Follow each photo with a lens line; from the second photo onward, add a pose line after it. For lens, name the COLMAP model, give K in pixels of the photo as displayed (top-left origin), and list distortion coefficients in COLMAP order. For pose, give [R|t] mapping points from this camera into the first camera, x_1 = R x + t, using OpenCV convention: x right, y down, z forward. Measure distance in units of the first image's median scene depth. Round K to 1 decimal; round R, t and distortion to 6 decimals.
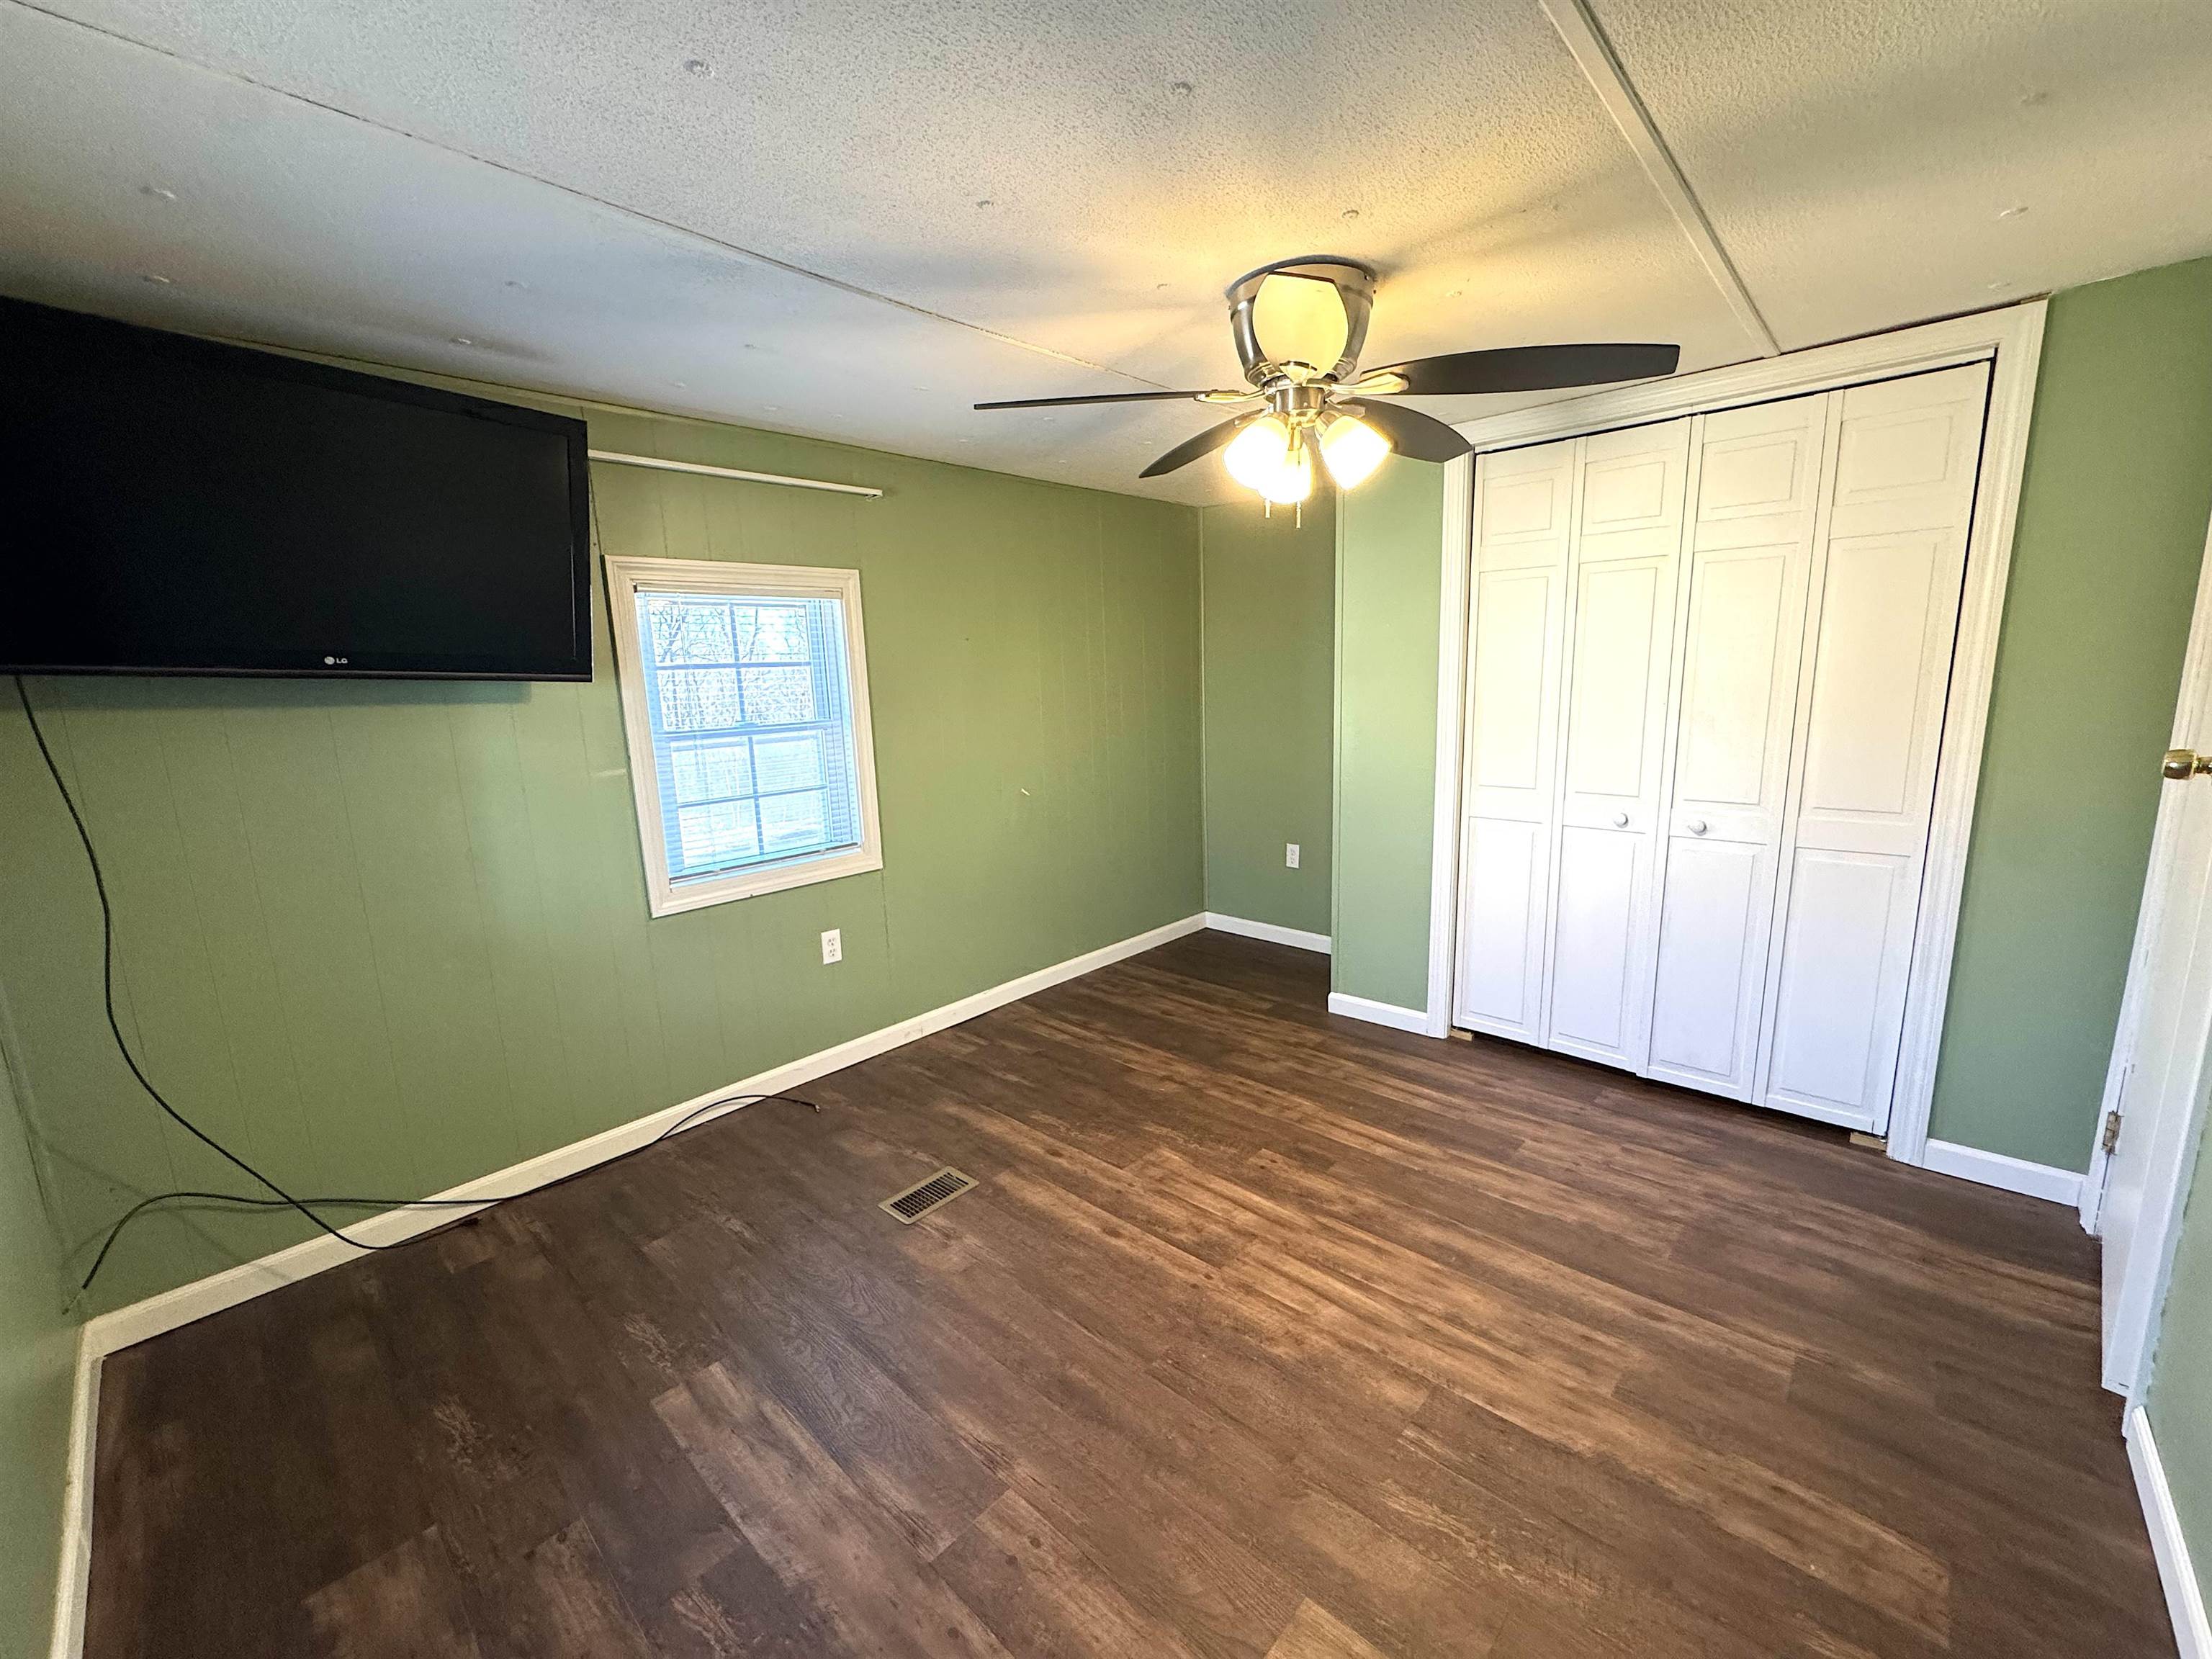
lens RADIAL K [[885.7, 0, 1116.4], [0, 885.7, 825.2], [0, 0, 1]] dist [-0.004131, 0.000096]
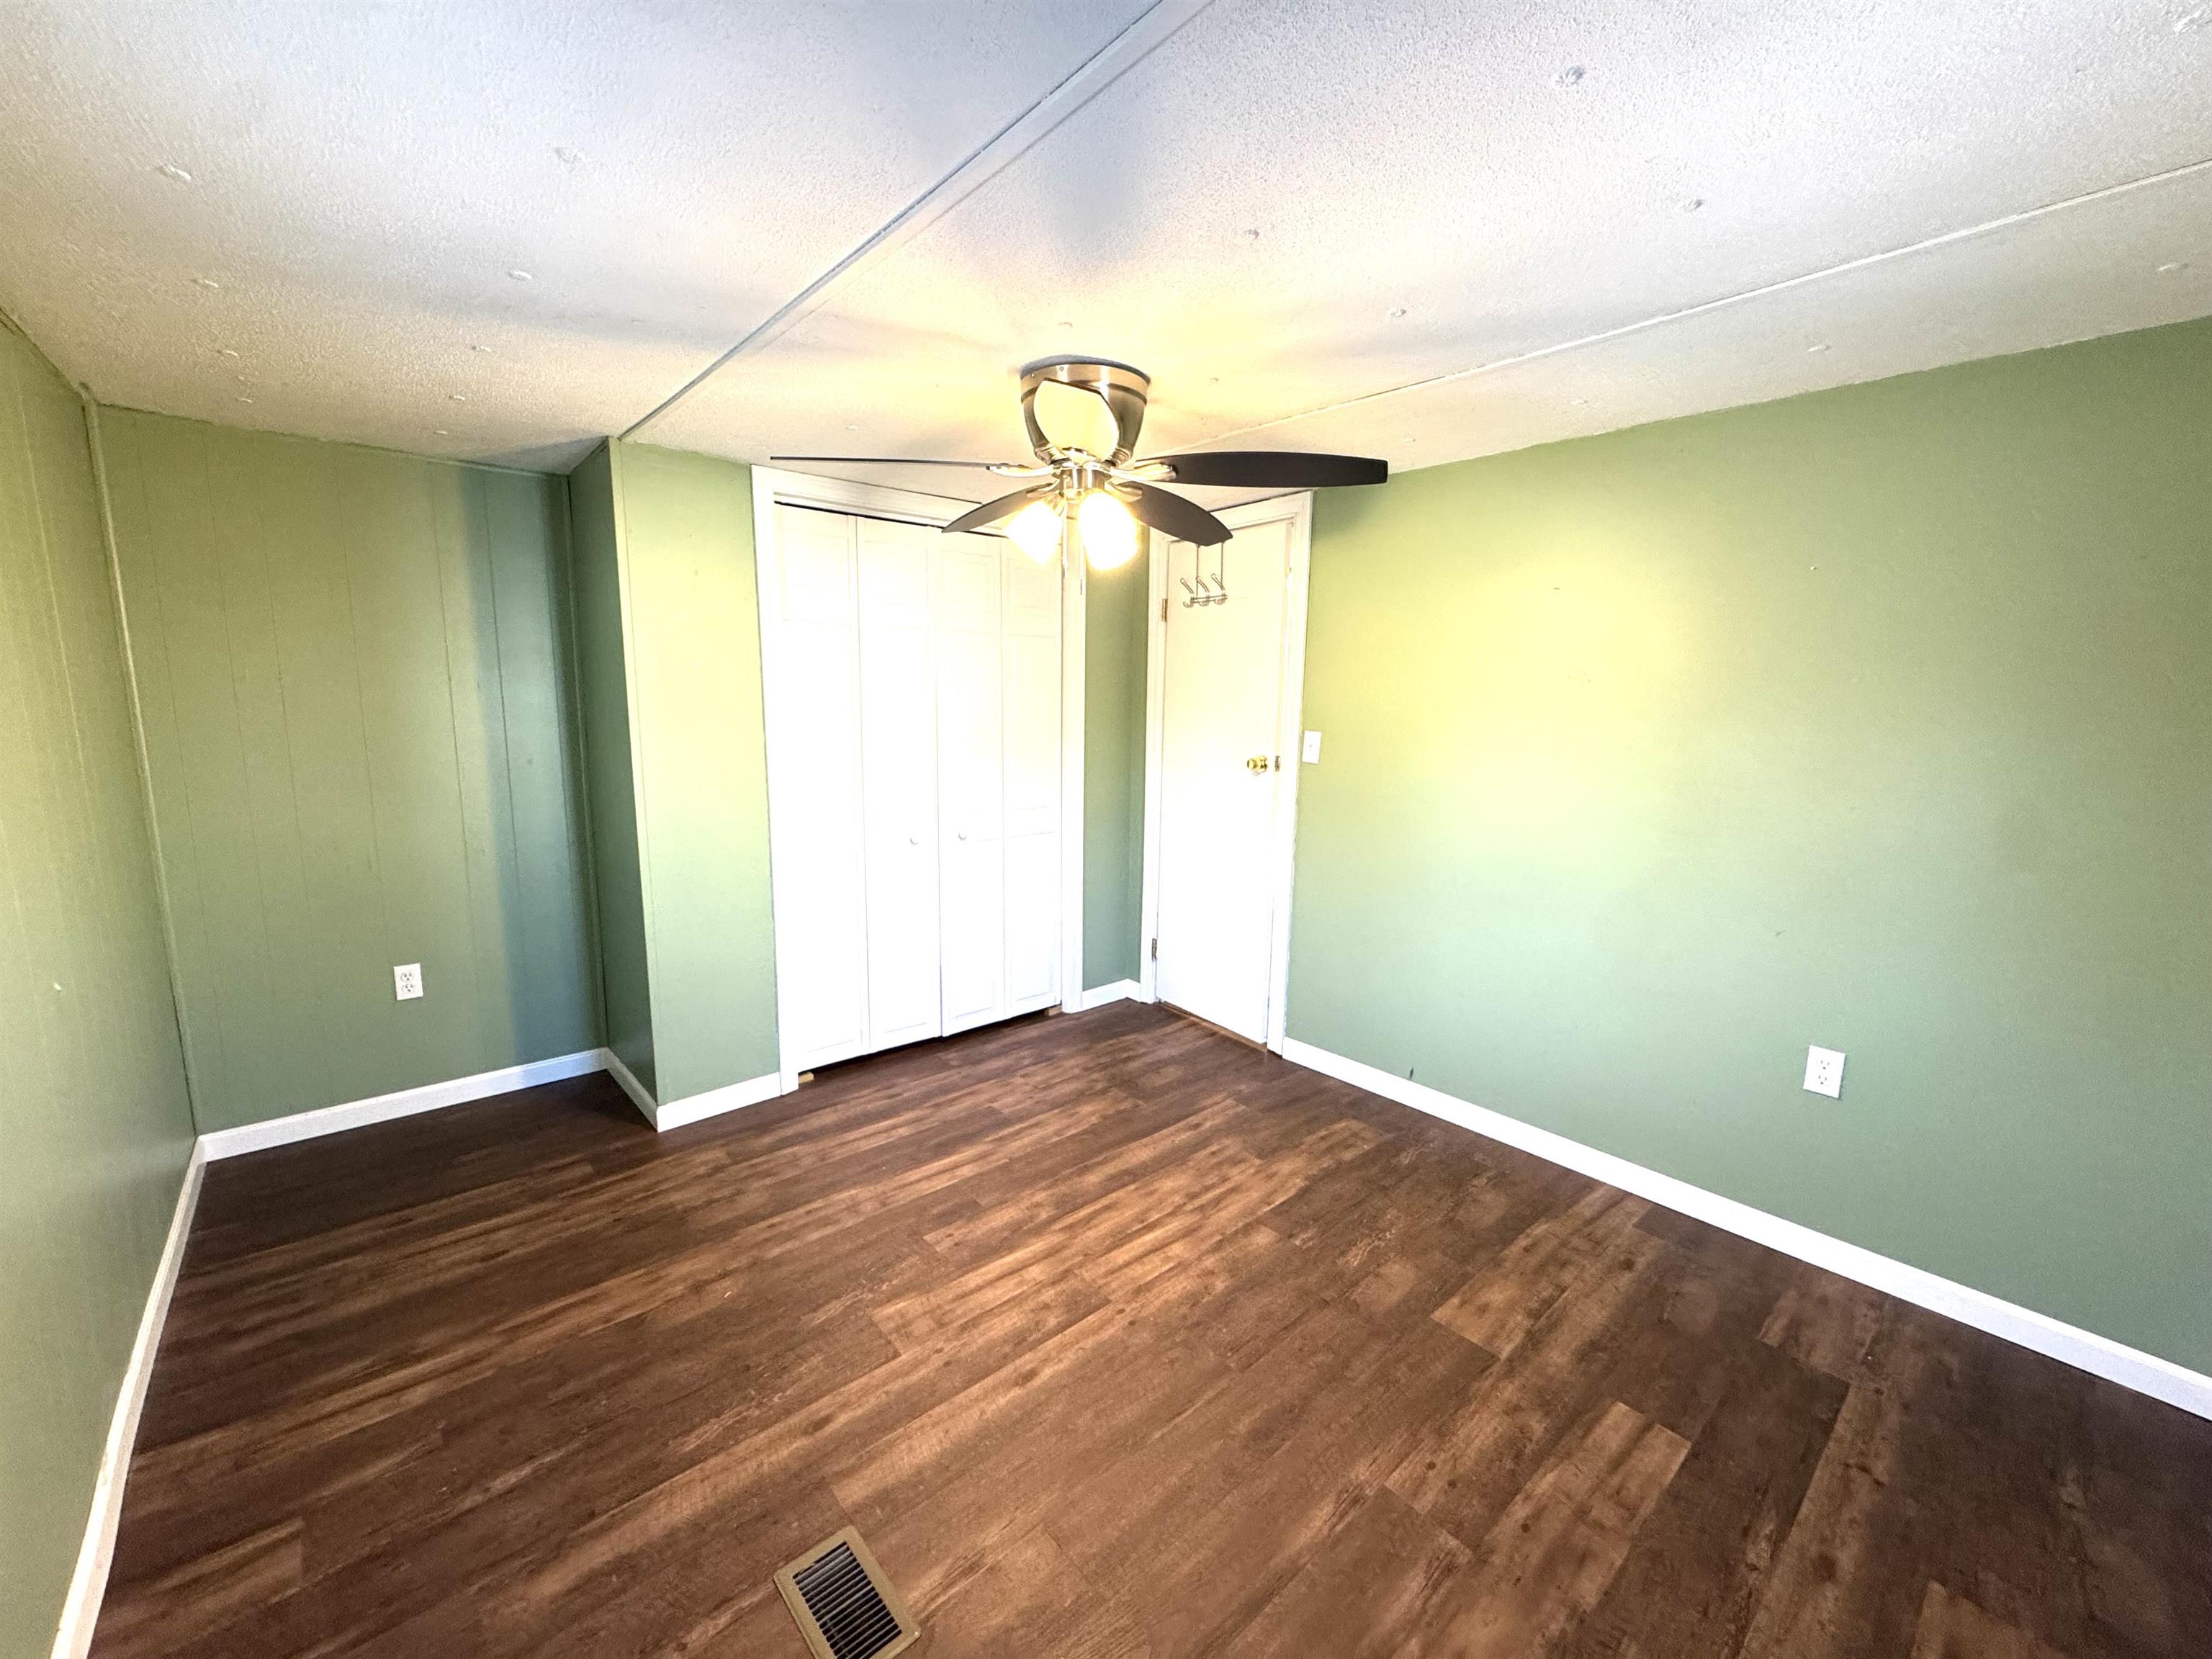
lens RADIAL K [[885.7, 0, 1116.4], [0, 885.7, 840.7], [0, 0, 1]] dist [-0.004131, 0.000096]
pose [[0.103472, -0.131665, 0.985879, -0.713536], [0.152712, 0.981550, 0.115059, -0.115813], [-0.982839, 0.138650, 0.121670, 0.702485]]
